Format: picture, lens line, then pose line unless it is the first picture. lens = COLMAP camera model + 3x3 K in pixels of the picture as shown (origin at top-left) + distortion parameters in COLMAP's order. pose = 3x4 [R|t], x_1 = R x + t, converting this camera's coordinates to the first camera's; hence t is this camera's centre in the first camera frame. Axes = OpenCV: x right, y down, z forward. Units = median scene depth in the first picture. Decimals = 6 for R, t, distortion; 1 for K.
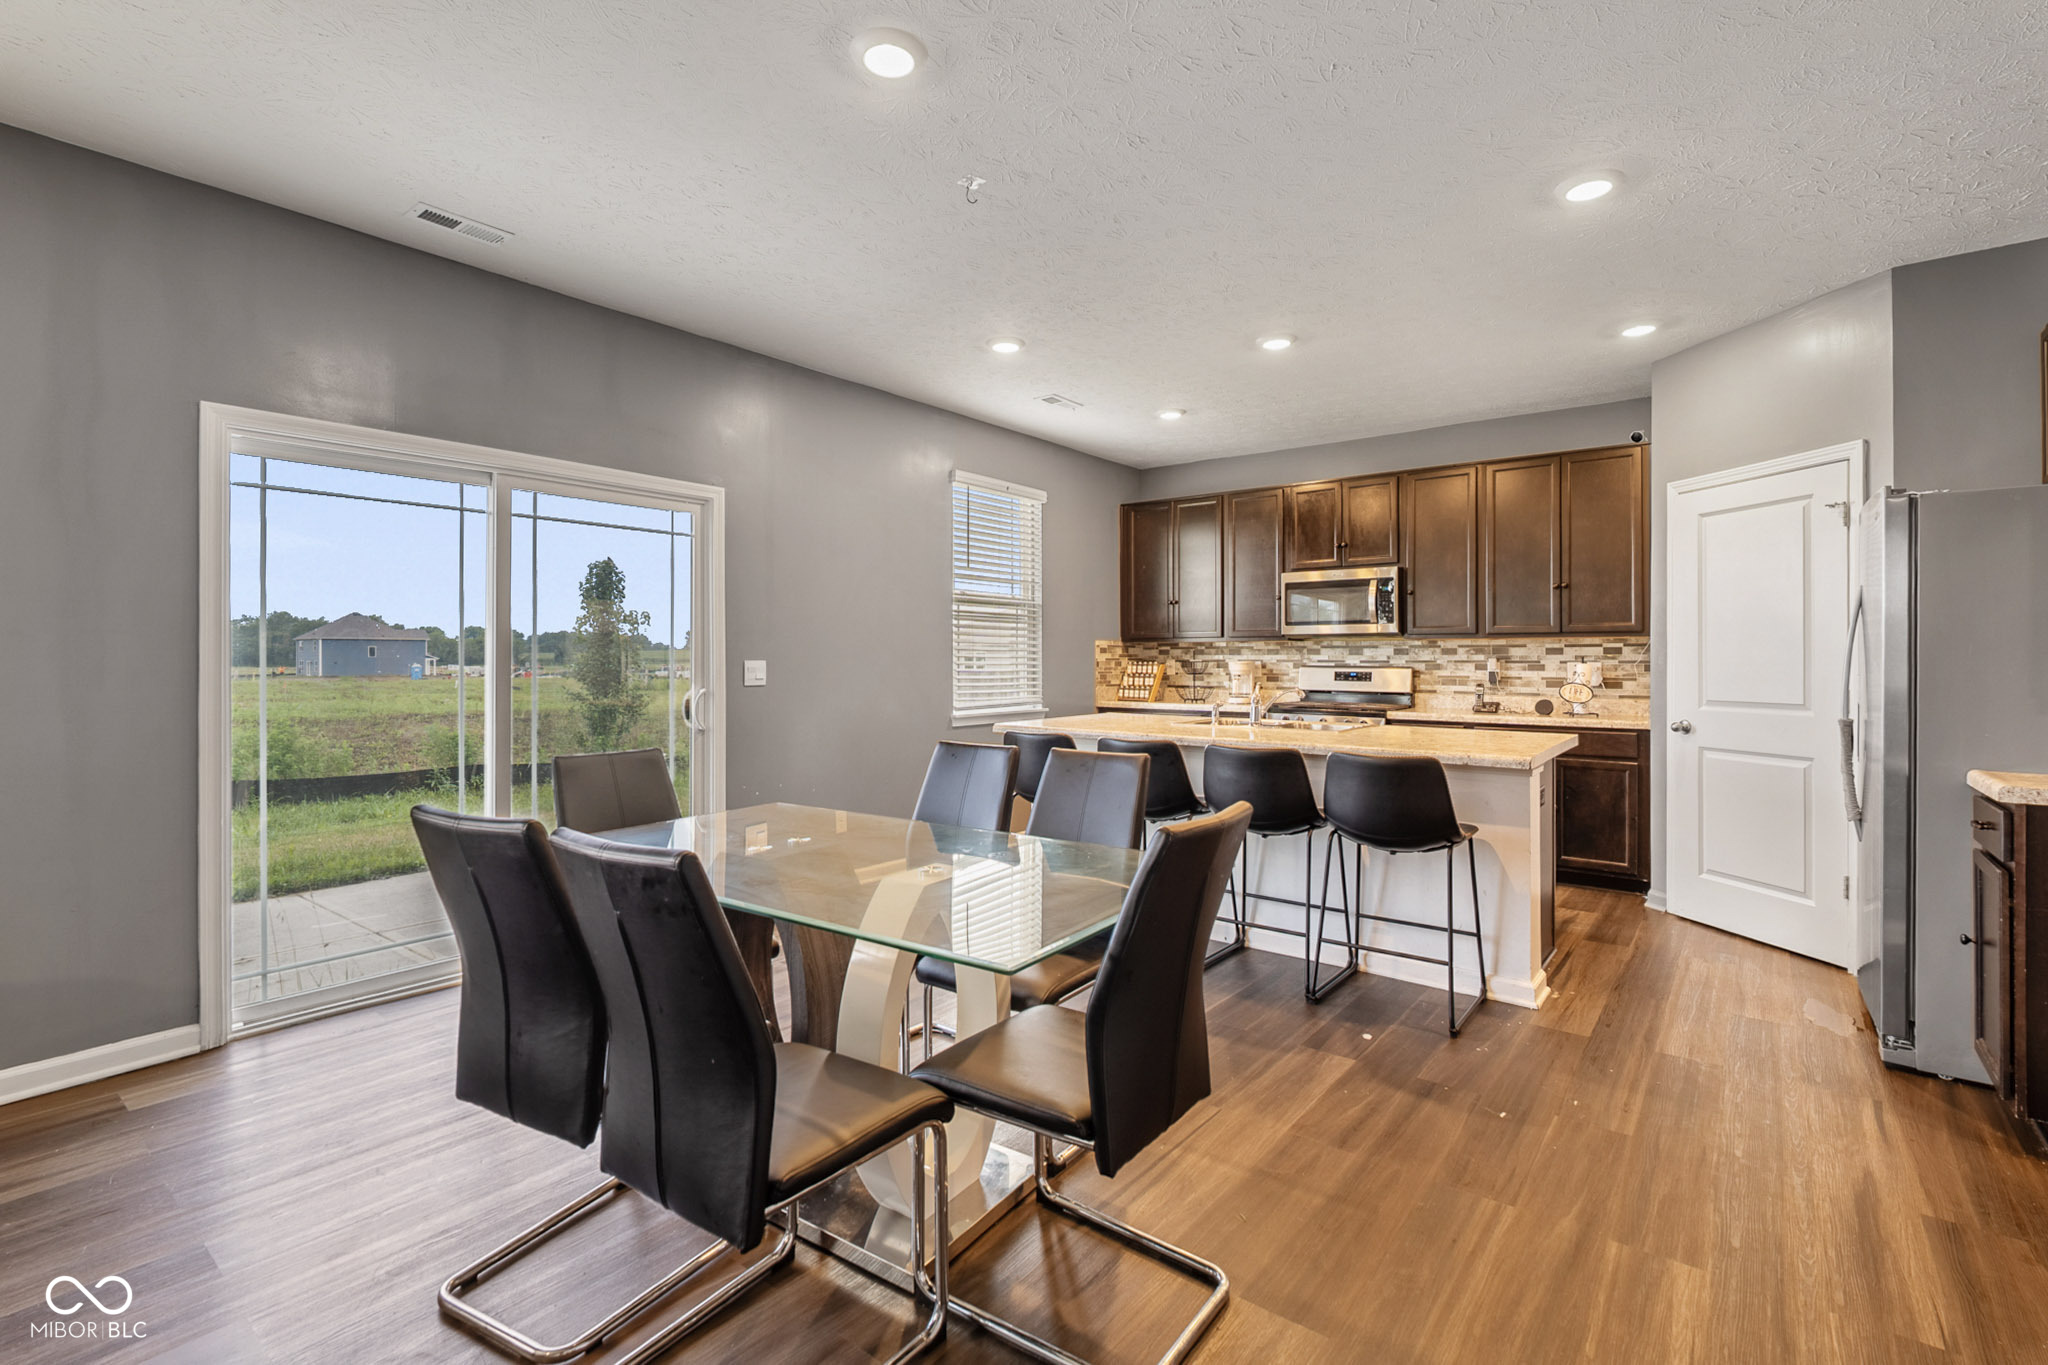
lens RADIAL K [[921.1, 0, 1031.4], [0, 921.1, 648.2], [0, 0, 1]] dist [-0.005267, 0.000956]
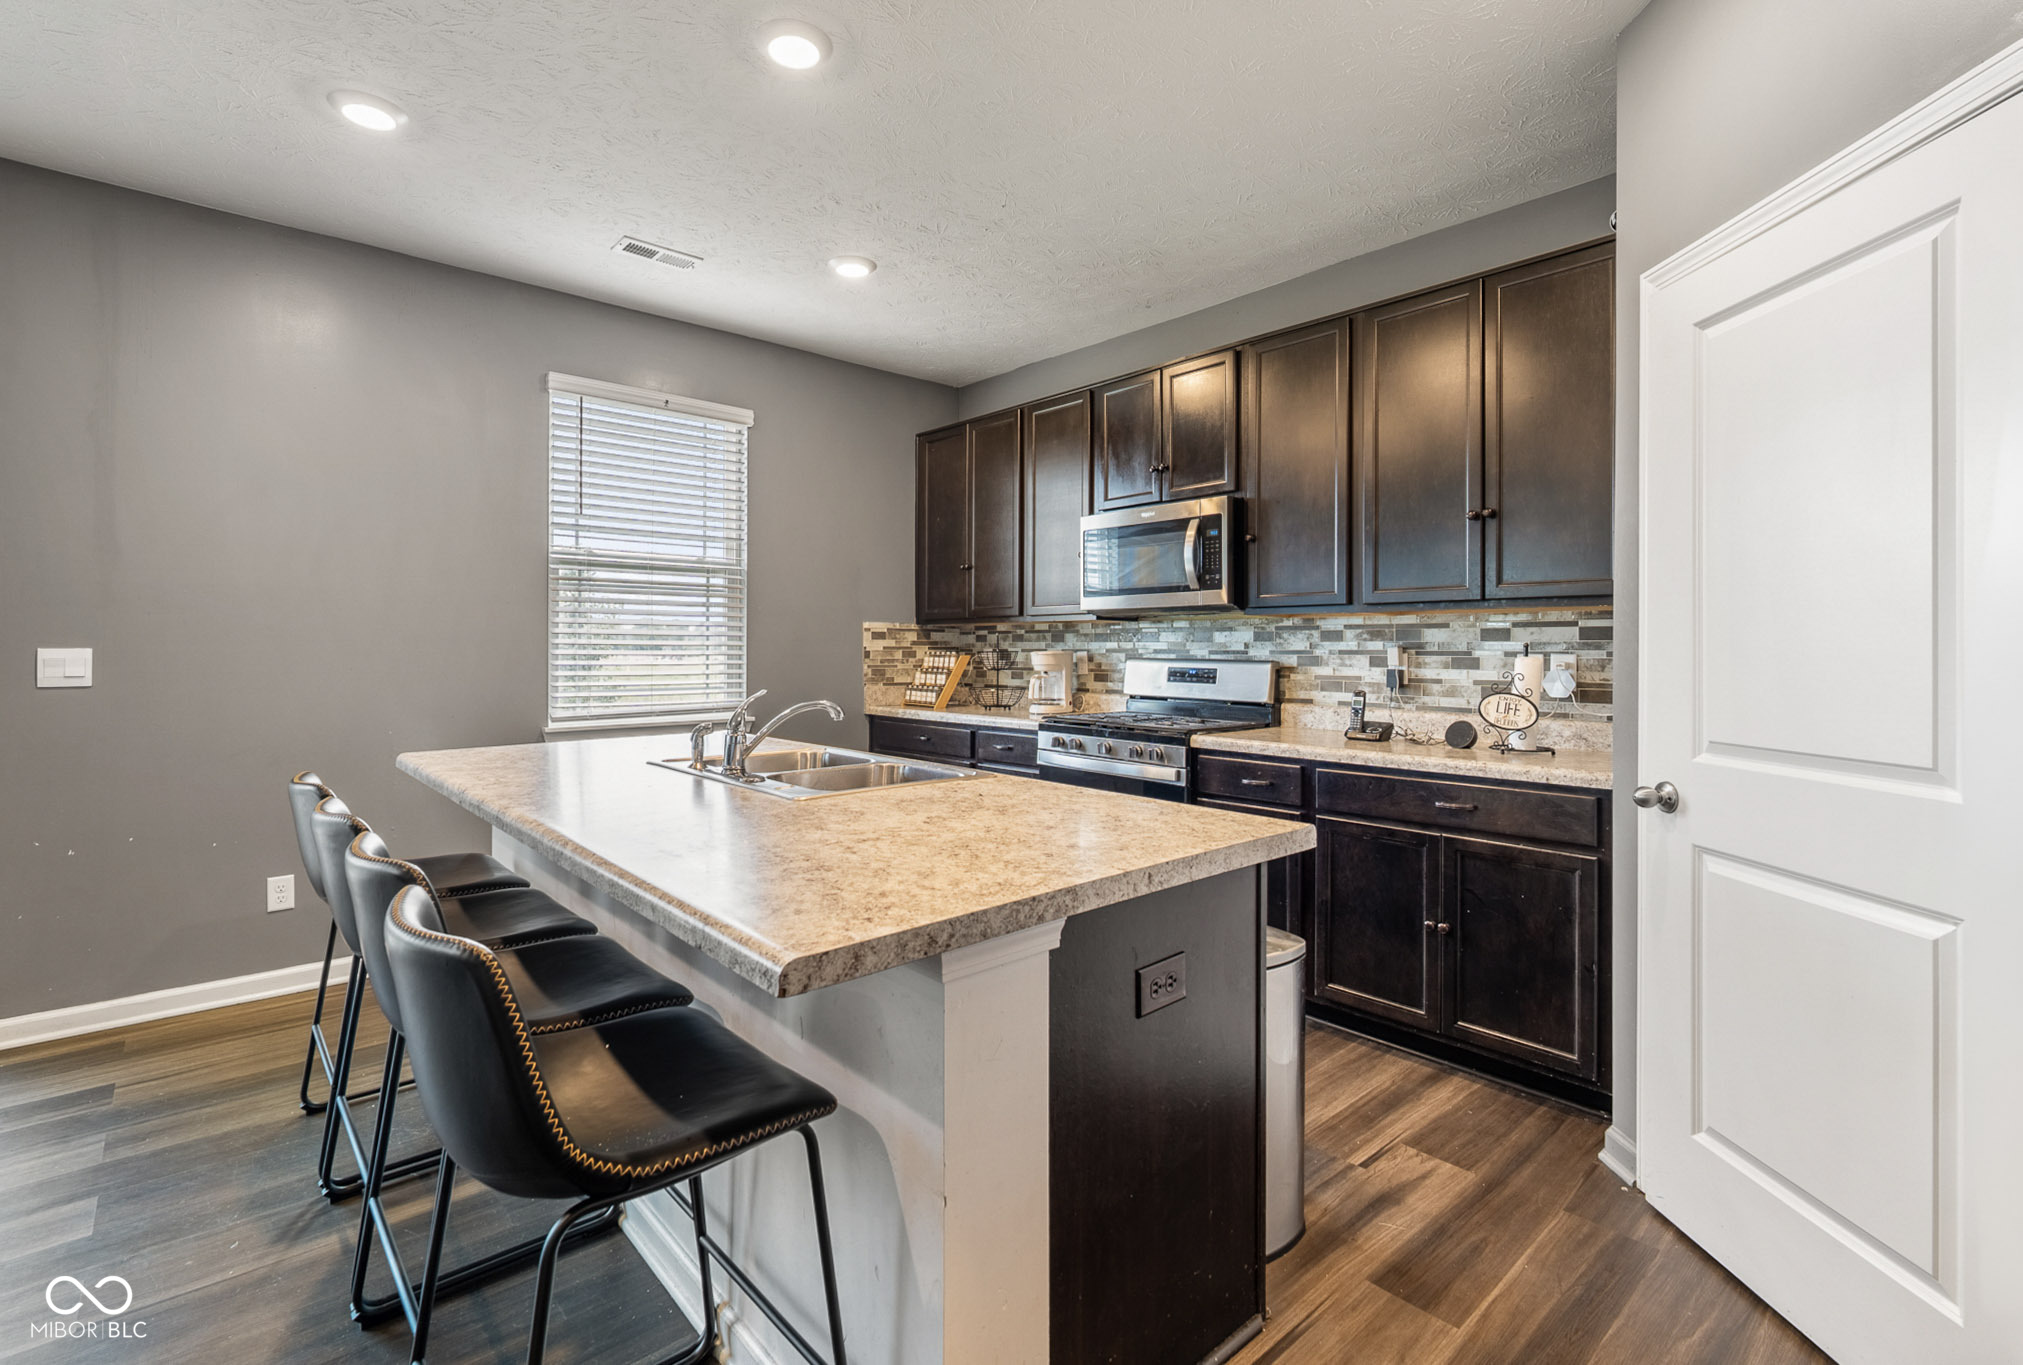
lens RADIAL K [[909.8, 0, 996.2], [0, 909.8, 639.2], [0, 0, 1]] dist [-0.005267, 0.000956]
pose [[0.983221, -0.000176, -0.182419, 0.380861], [0.000340, 1.000000, 0.000866, 0.005747], [0.182419, -0.000913, 0.983221, 0.406103]]
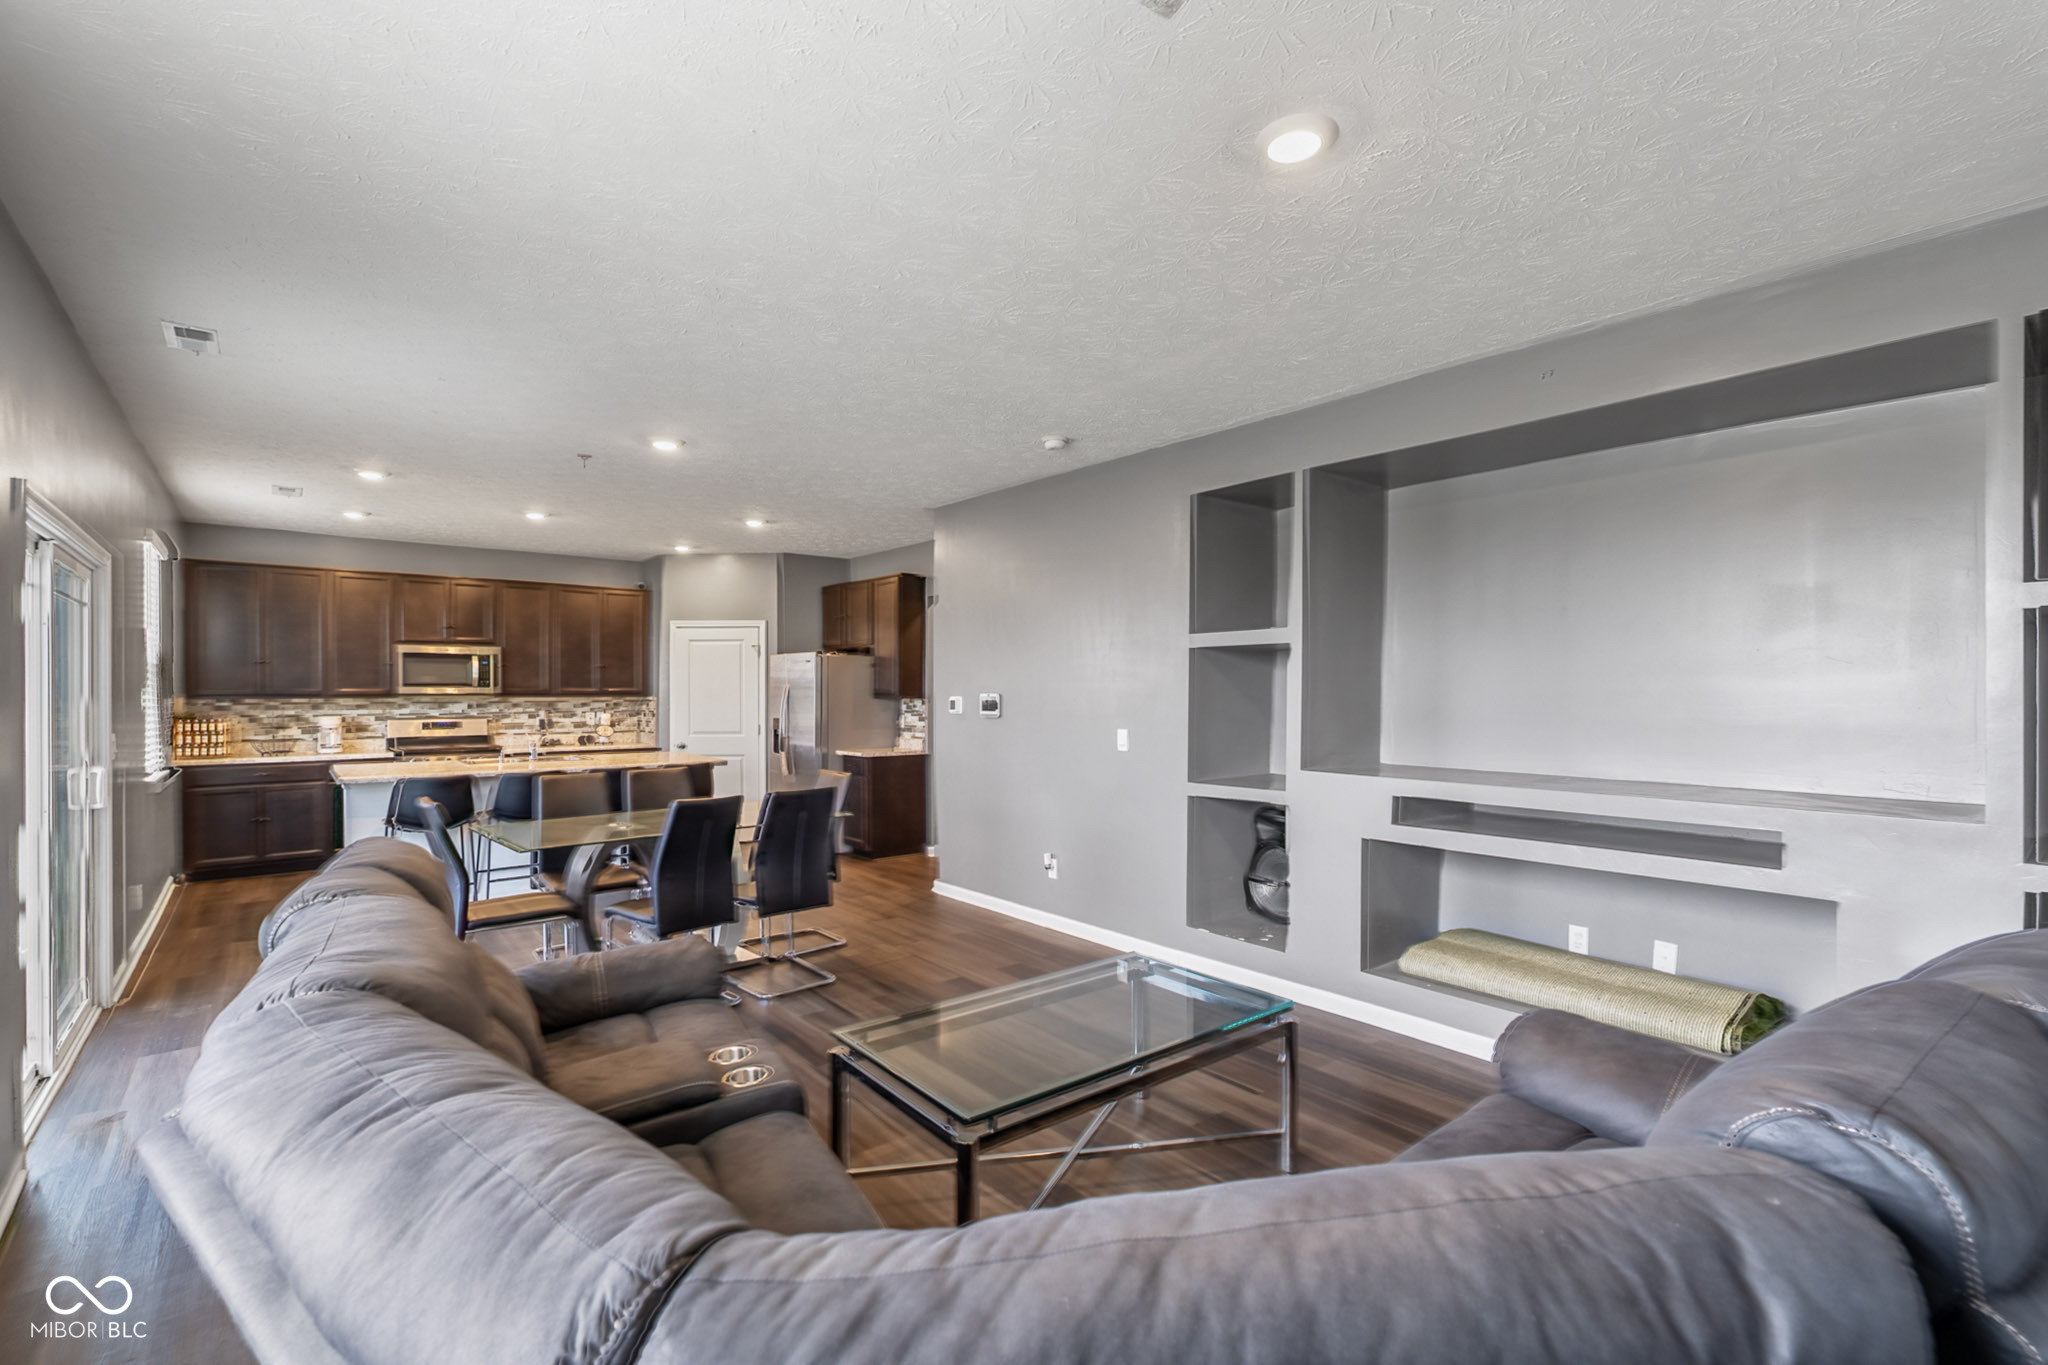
lens RADIAL K [[921.1, 0, 1031.9], [0, 921.1, 678.7], [0, 0, 1]] dist [-0.005267, 0.000956]
pose [[0.227303, 0.009621, 0.973776, -0.850354], [-0.009289, 0.999927, -0.007711, -0.039536], [-0.973780, -0.007292, 0.227376, -0.142446]]
